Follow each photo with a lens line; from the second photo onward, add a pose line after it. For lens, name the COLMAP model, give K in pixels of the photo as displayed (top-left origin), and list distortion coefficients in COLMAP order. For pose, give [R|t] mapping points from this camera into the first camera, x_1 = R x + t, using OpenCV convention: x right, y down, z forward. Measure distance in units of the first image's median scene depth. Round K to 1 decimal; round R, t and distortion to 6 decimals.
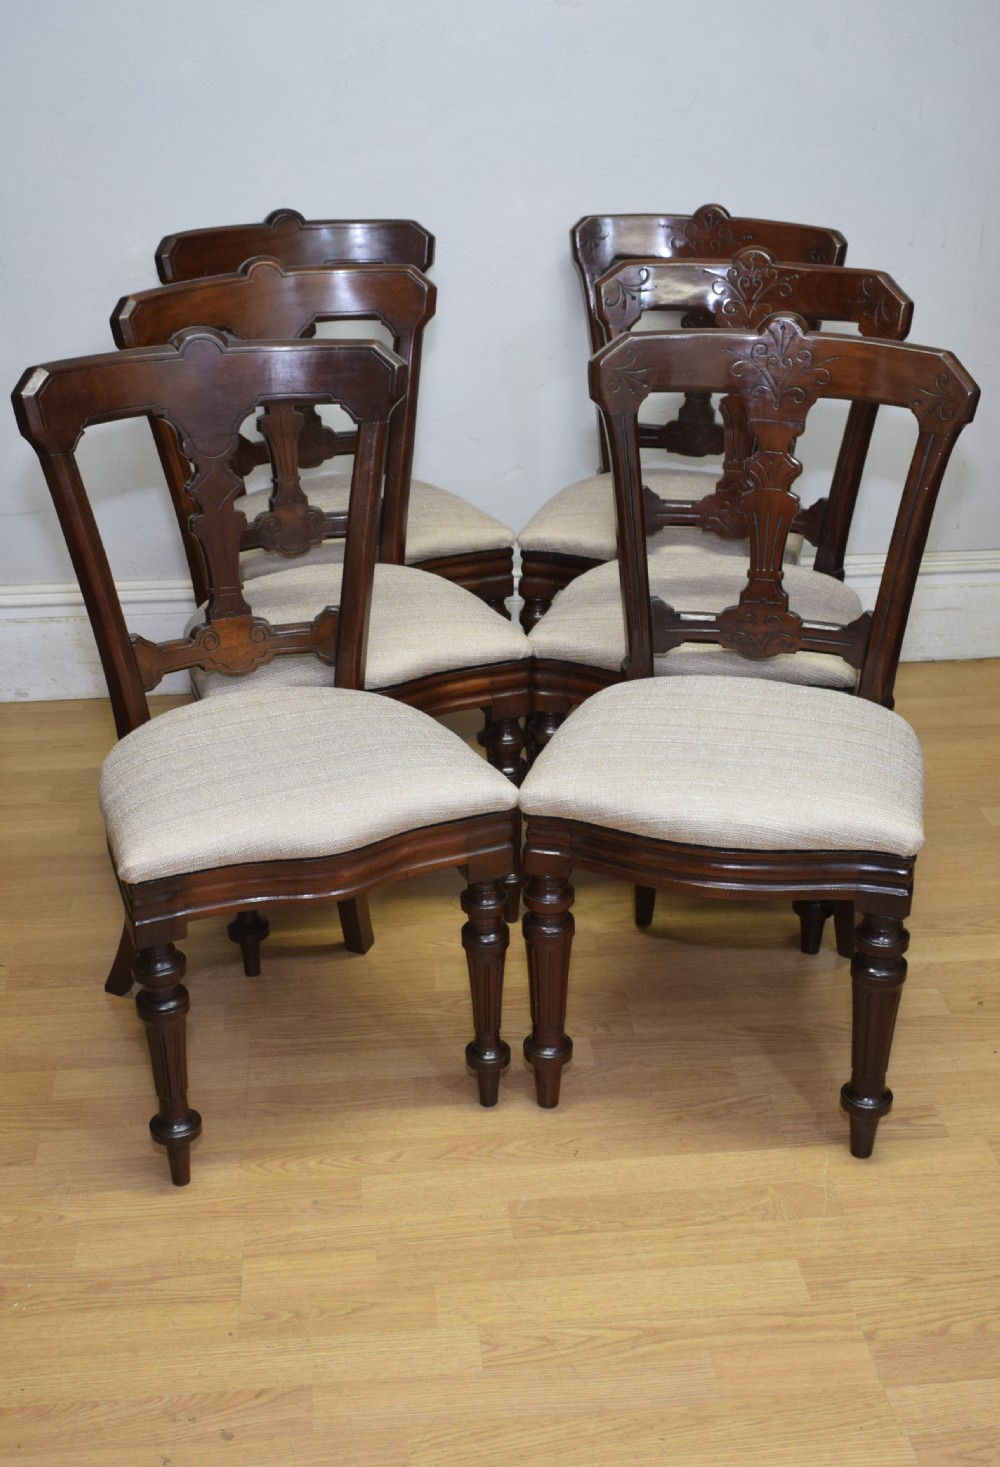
lens RADIAL K [[1801.7, 0, 493.1], [0, 1801.7, 780.7], [0, 0, 1]] dist [-0.019121, -0.021504]
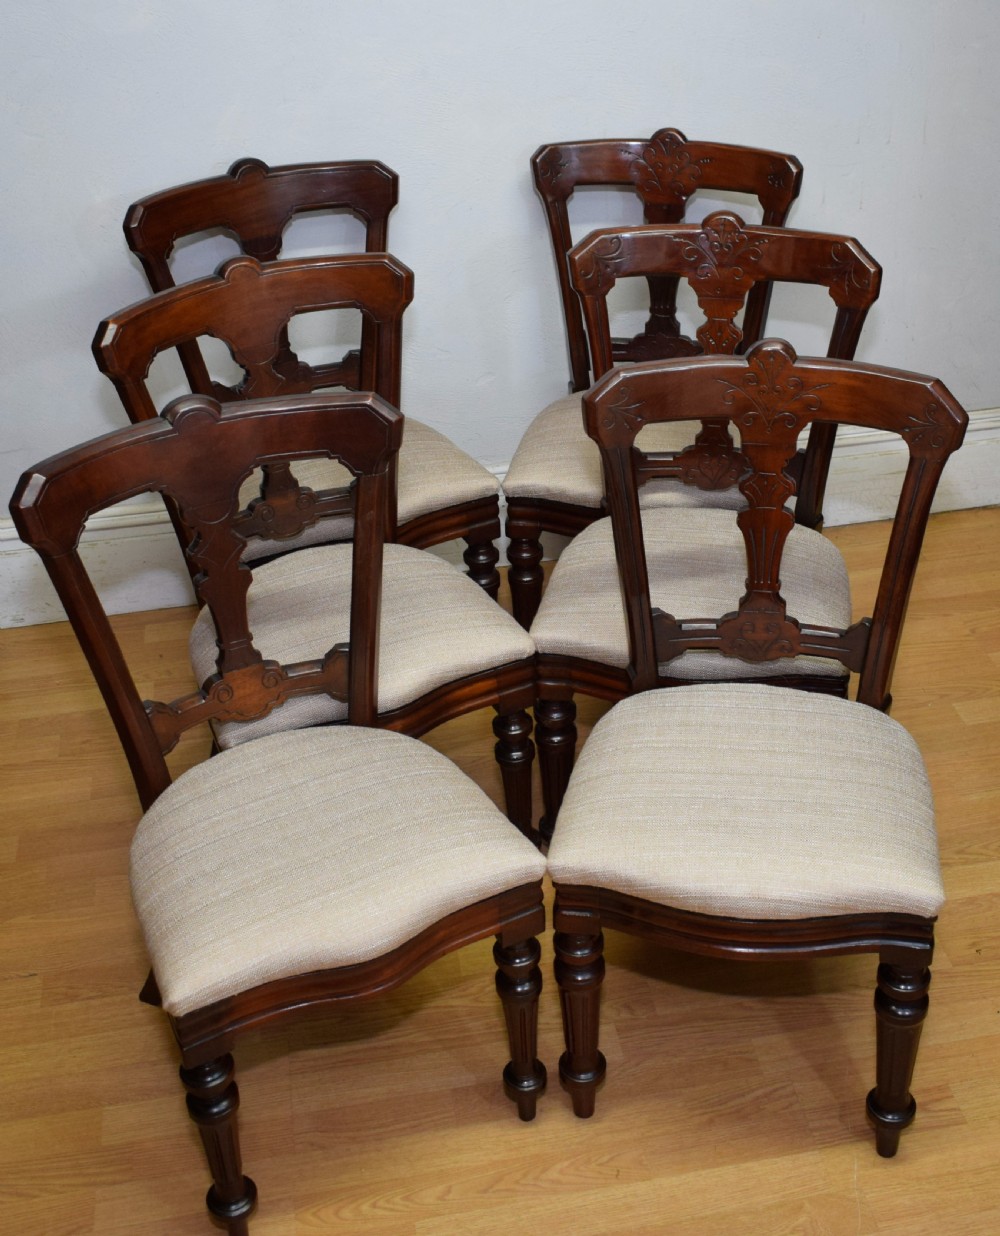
lens RADIAL K [[1658.4, 0, 533.2], [0, 1658.4, 521.4], [0, 0, 1]] dist [-0.021041, 0.008693]
pose [[0.996101, -0.065049, 0.059586, -0.034034], [0.060537, 0.995372, 0.074630, -0.236093], [-0.064165, -0.070732, 0.995429, 0.073280]]
